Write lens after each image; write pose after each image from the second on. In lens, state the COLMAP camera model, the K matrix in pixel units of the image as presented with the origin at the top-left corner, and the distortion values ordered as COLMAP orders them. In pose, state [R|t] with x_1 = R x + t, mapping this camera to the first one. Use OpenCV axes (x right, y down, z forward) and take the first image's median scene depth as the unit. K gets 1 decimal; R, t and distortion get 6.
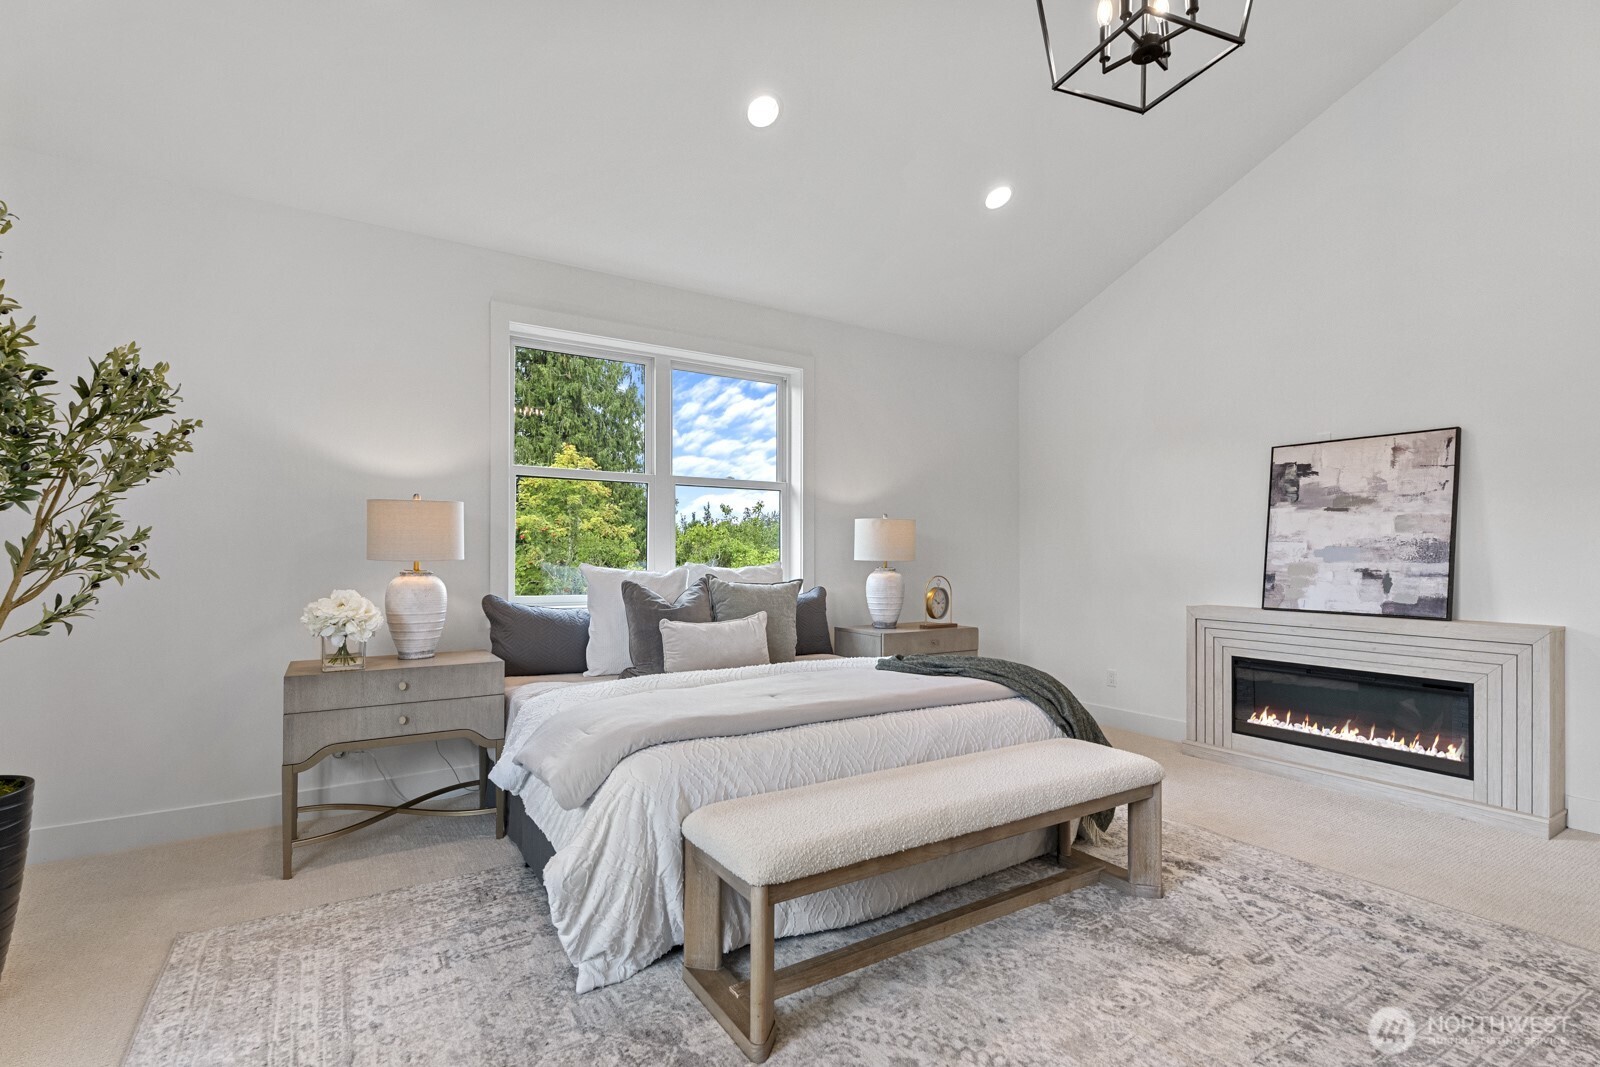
lens RADIAL K [[745.4, 0, 801.6], [0, 745.4, 545.6], [0, 0, 1]] dist [0.006101, -0.000469]
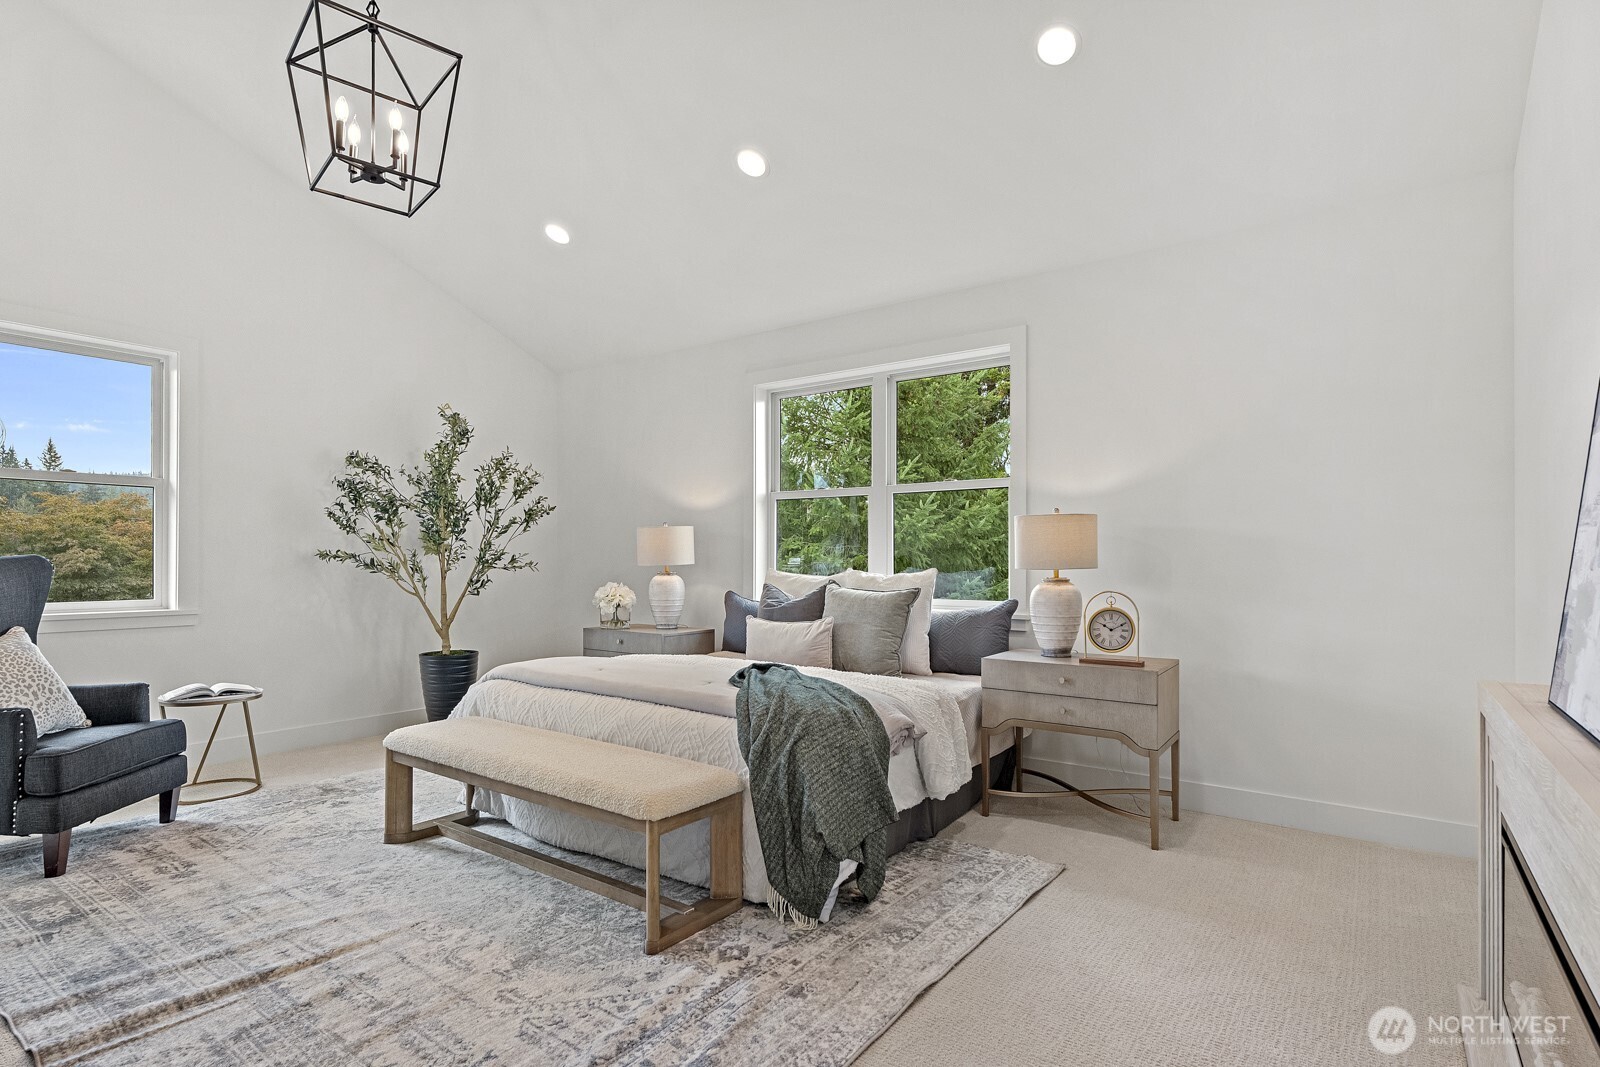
lens RADIAL K [[790.2, 0, 805.9], [0, 790.2, 547.8], [0, 0, 1]] dist [0.001981, 0.000159]
pose [[0.369260, -0.015168, -0.929202, 1.510789], [0.015269, 0.999831, -0.010253, 0.003954], [0.929201, -0.010401, 0.369429, 0.883775]]
